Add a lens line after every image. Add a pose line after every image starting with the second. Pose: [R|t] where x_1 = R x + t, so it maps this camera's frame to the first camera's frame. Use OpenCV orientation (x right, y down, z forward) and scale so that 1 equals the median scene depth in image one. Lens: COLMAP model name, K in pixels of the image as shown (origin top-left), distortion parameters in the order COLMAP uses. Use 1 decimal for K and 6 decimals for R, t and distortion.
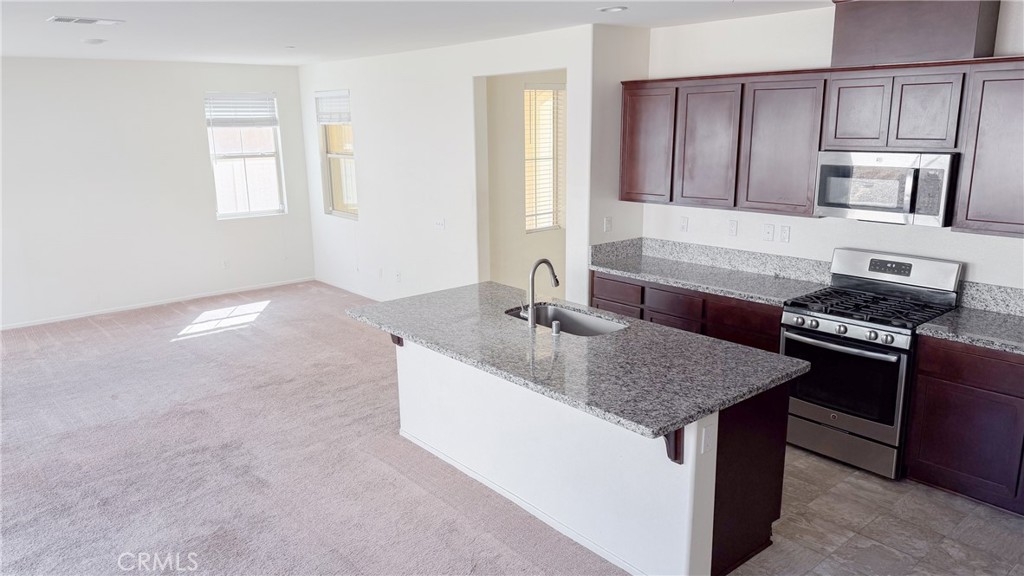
lens RADIAL K [[723.6, 0, 506.7], [0, 723.6, 291.8], [0, 0, 1]] dist [0.115108, -0.162775]
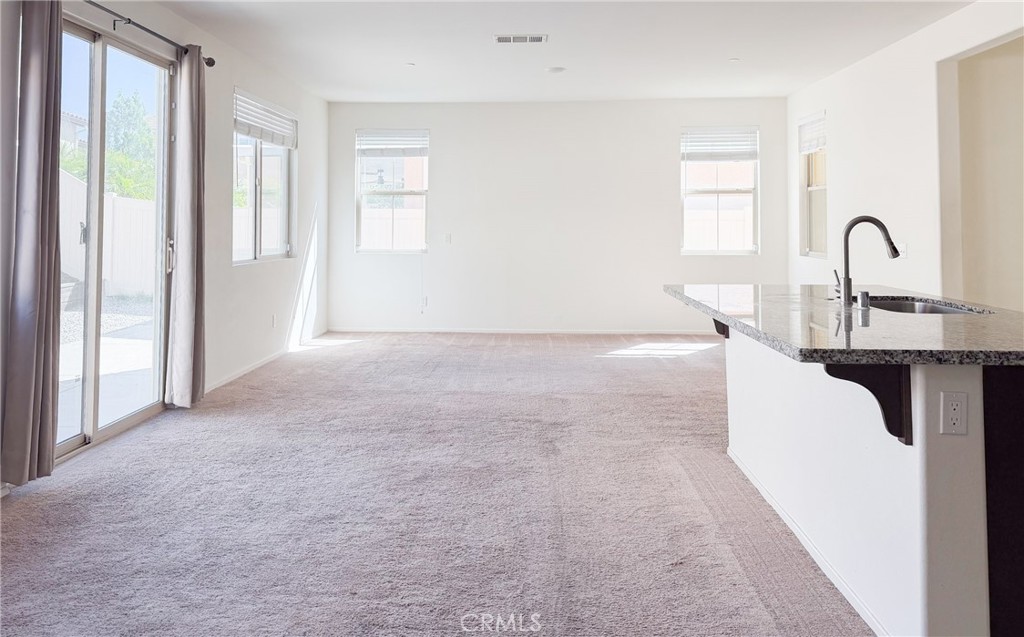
lens RADIAL K [[828.6, 0, 486.9], [0, 828.6, 216.8], [0, 0, 1]] dist [0.089471, -0.005295]
pose [[0.722603, 0.004245, -0.691251, 0.285111], [-0.167080, 0.971404, -0.168694, 0.130806], [0.670768, 0.237393, 0.702649, 0.082600]]
